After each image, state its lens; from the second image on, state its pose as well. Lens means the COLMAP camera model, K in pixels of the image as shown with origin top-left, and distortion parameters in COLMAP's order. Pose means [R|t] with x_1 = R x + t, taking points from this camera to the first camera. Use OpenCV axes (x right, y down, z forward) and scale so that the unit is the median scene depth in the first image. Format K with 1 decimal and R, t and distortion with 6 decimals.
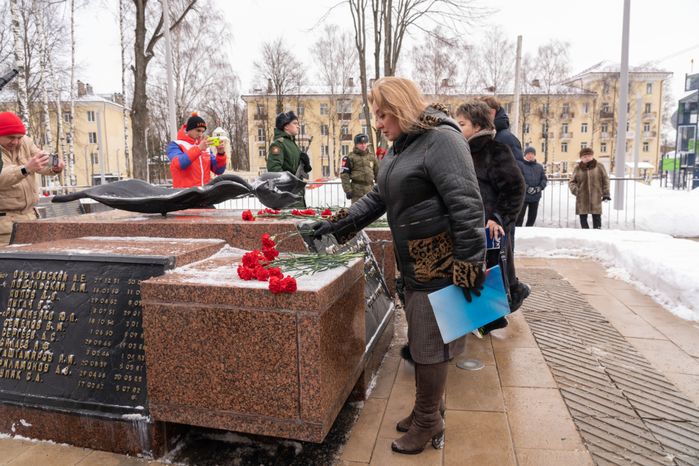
lens RADIAL K [[483.0, 0, 347.8], [0, 483.0, 232.9], [0, 0, 1]] dist [-0.008275, 0.002502]
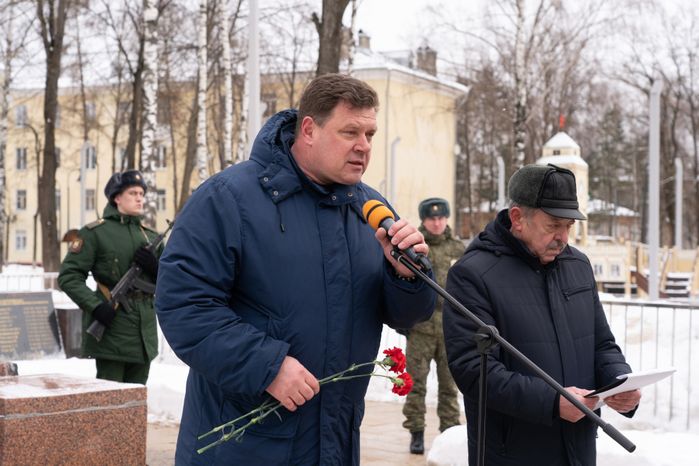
lens RADIAL K [[1305.8, 0, 338.5], [0, 1305.8, 234.2], [0, 0, 1]] dist [0.099337, 0.081475]
pose [[0.858743, 0.029448, -0.511559, 0.762344], [-0.092601, 0.990828, -0.098409, -0.051642], [0.503969, 0.131879, 0.853594, -0.123946]]
